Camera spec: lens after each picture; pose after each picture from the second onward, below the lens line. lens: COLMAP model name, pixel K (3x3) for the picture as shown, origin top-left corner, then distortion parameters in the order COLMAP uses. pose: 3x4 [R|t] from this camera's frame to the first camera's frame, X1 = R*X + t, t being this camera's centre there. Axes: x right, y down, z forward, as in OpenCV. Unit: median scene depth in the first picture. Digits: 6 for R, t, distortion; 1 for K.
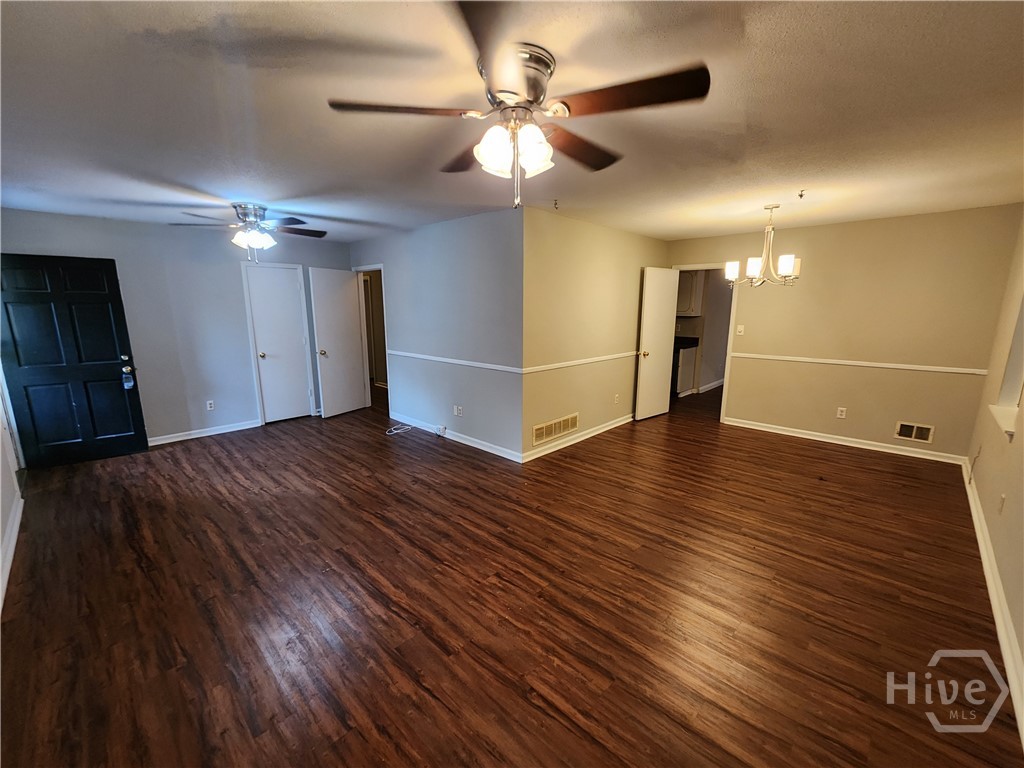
lens RADIAL K [[424.2, 0, 514.6], [0, 424.2, 392.9], [0, 0, 1]] dist [-0.001005, -0.000410]
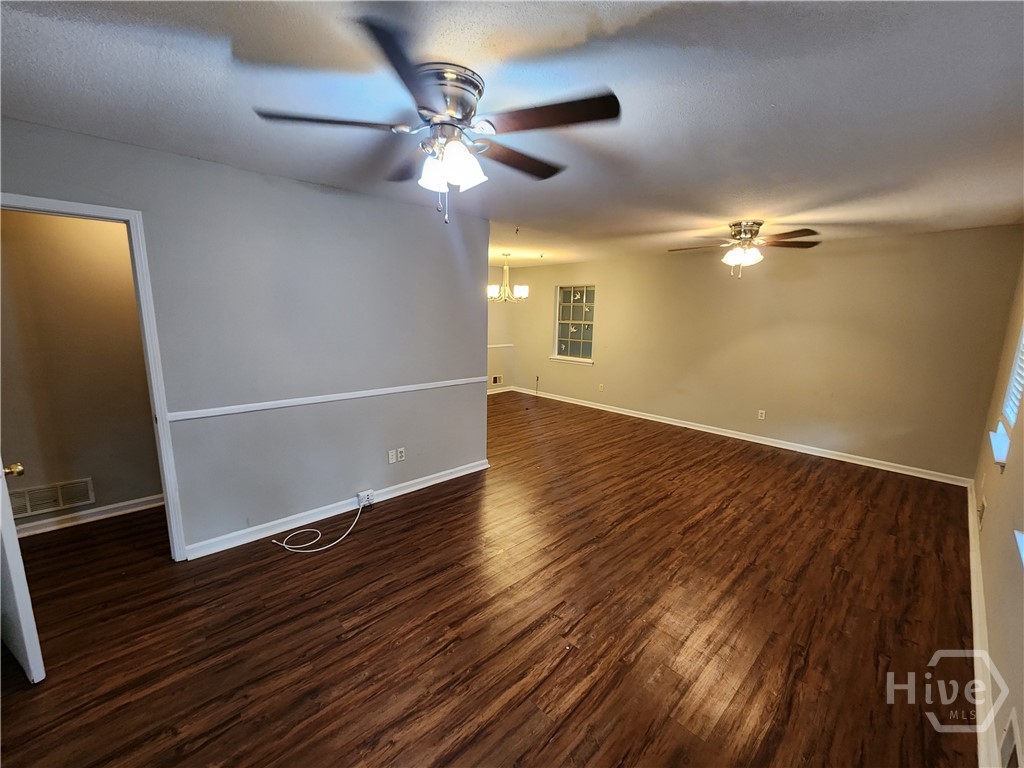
lens RADIAL K [[411.1, 0, 512.0], [0, 411.1, 384.0], [0, 0, 1]] dist [-0.000061, 0.000355]
pose [[0.055653, -0.170182, 0.983840, -1.318659], [0.182802, 0.970448, 0.157525, -0.253840], [-0.981573, 0.171081, 0.085118, 1.158158]]
